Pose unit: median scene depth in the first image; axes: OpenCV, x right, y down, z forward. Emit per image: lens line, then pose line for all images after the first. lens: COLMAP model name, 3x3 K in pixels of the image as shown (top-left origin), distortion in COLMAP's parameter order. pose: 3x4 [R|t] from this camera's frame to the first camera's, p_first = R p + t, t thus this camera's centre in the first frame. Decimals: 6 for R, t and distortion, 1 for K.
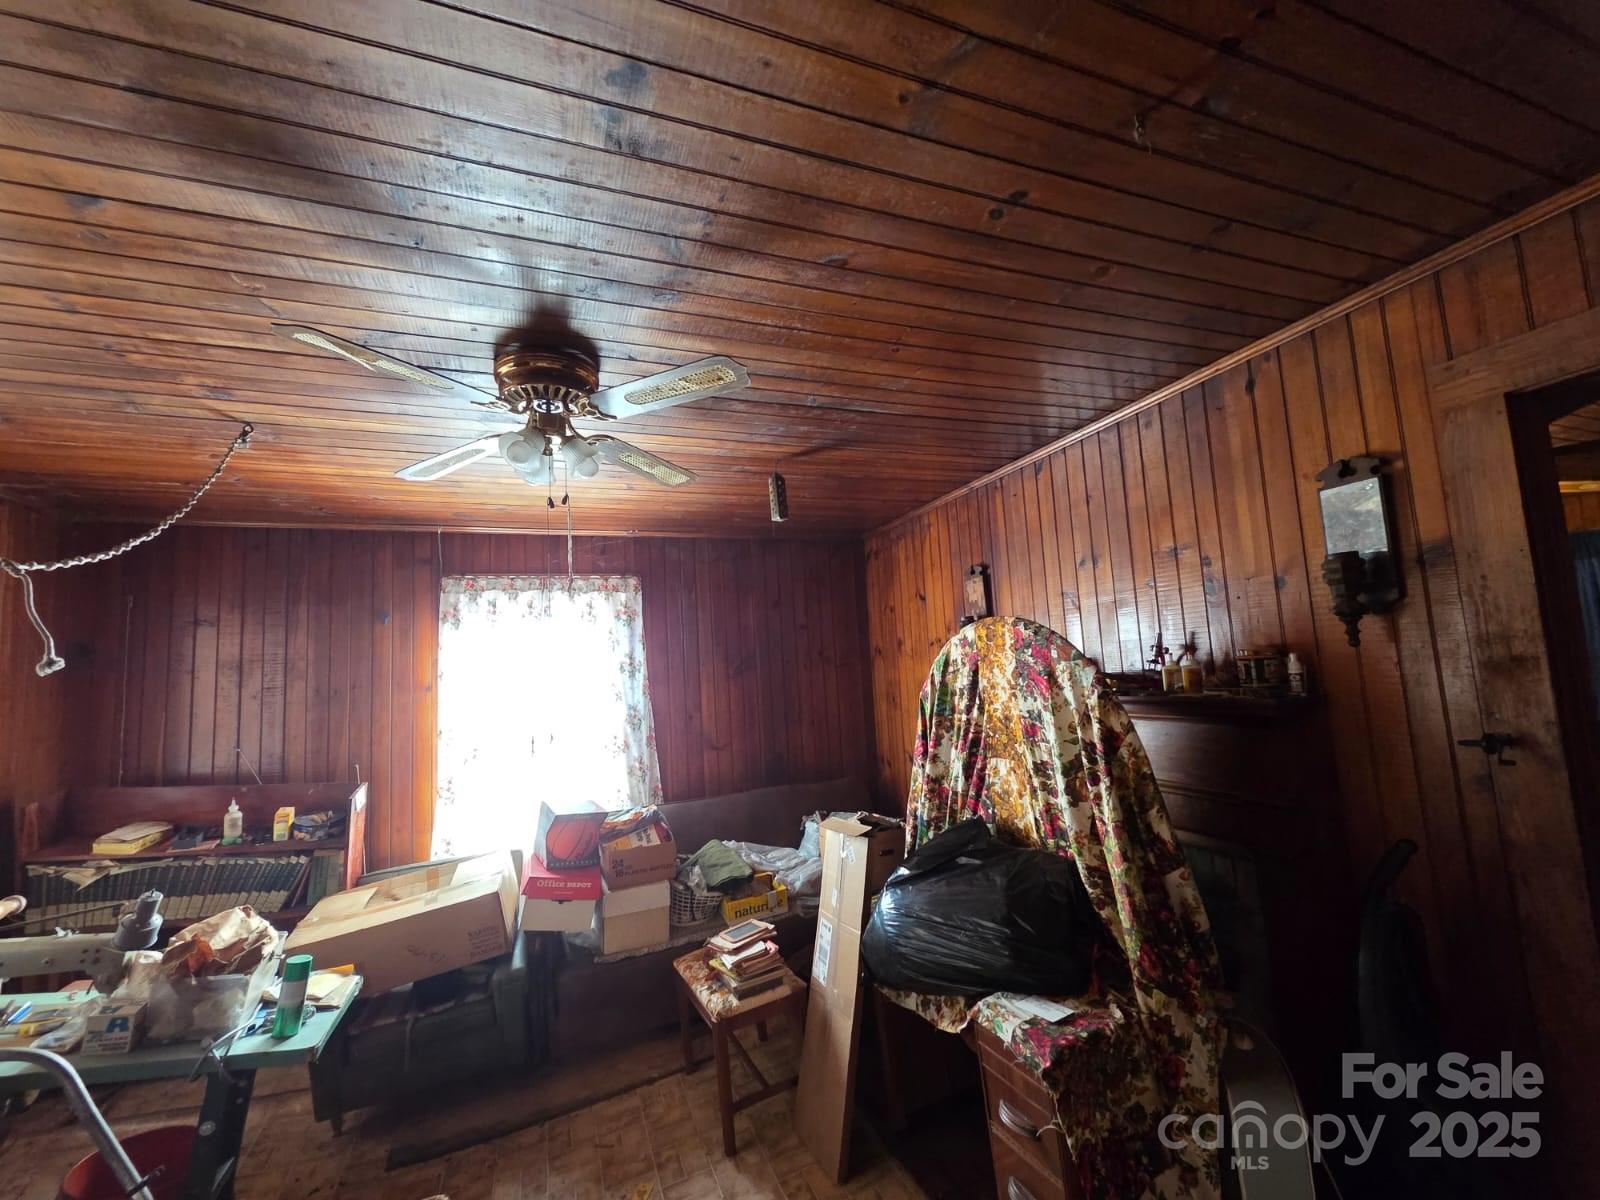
lens RADIAL K [[652.8, 0, 799.8], [0, 652.8, 608.5], [0, 0, 1]] dist [0.000744, -0.000114]
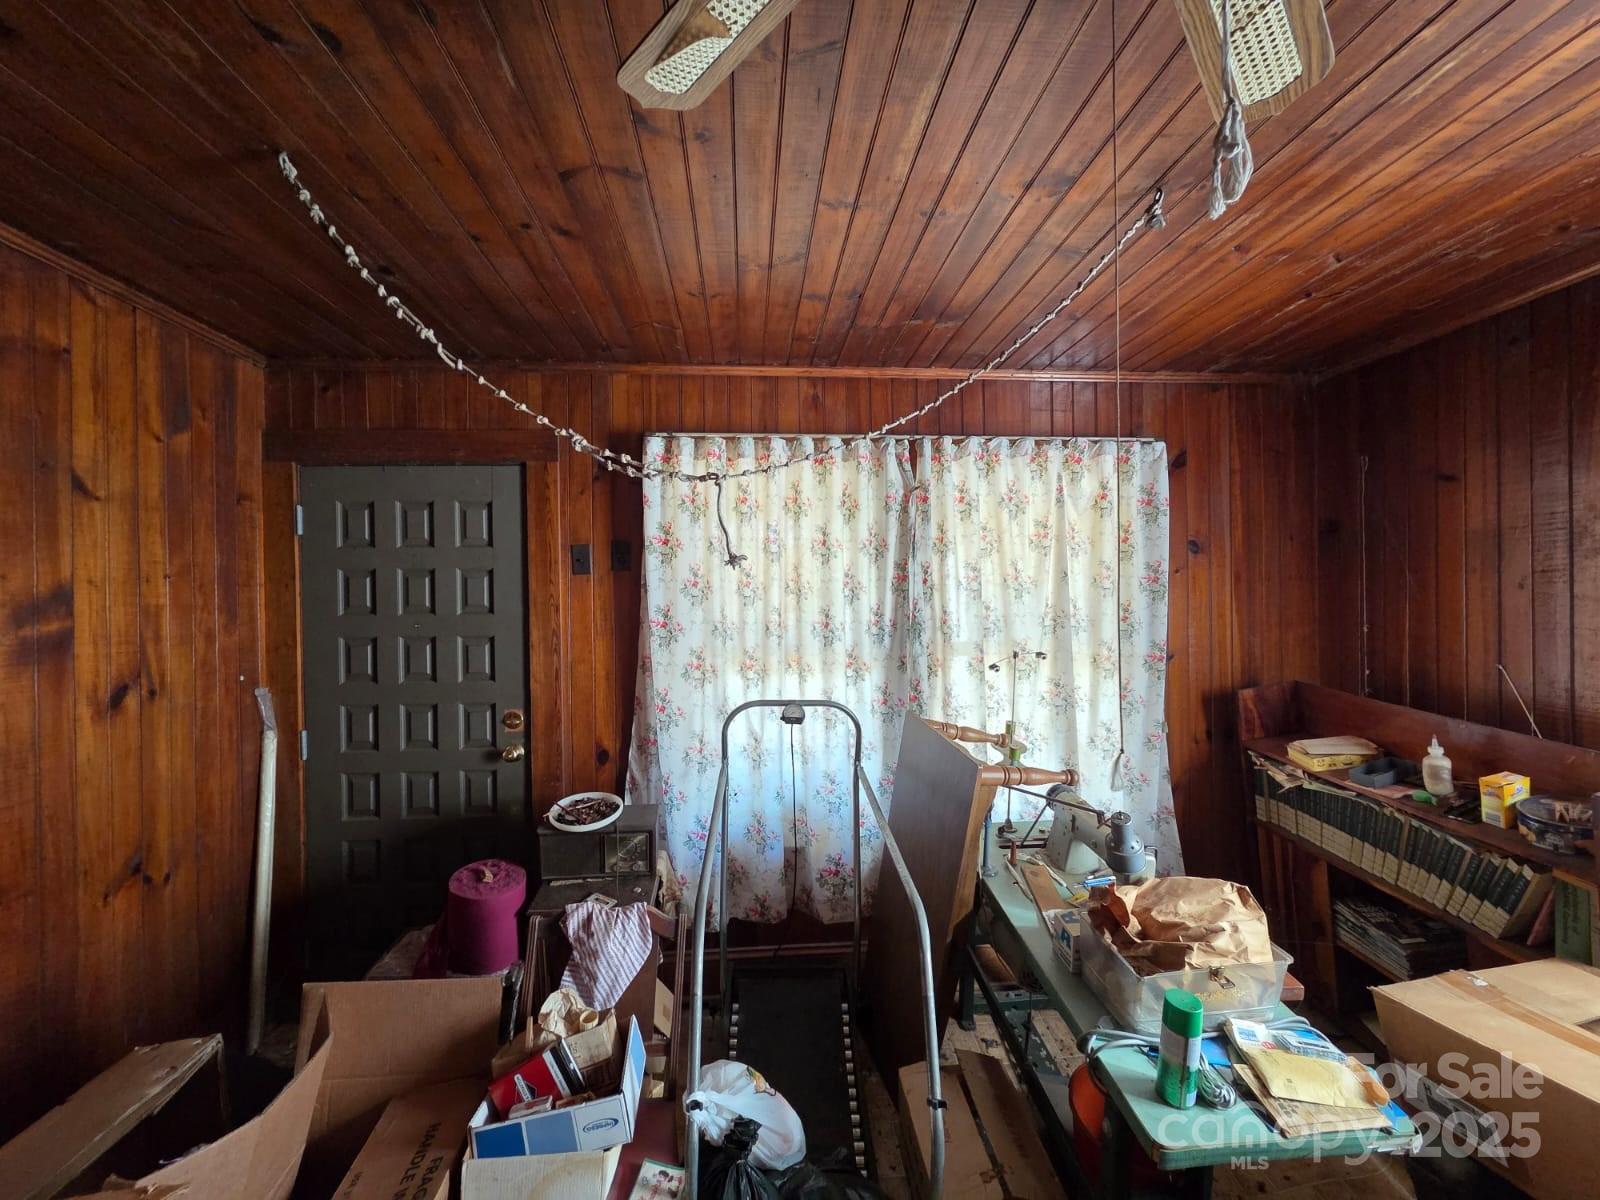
lens RADIAL K [[652.8, 0, 799.8], [0, 652.8, 608.5], [0, 0, 1]] dist [0.000744, -0.000114]
pose [[-0.298574, 0.057969, -0.952624, -0.046169], [0.124800, 0.991954, 0.021247, 0.066422], [0.946191, -0.112543, -0.303407, 0.604590]]
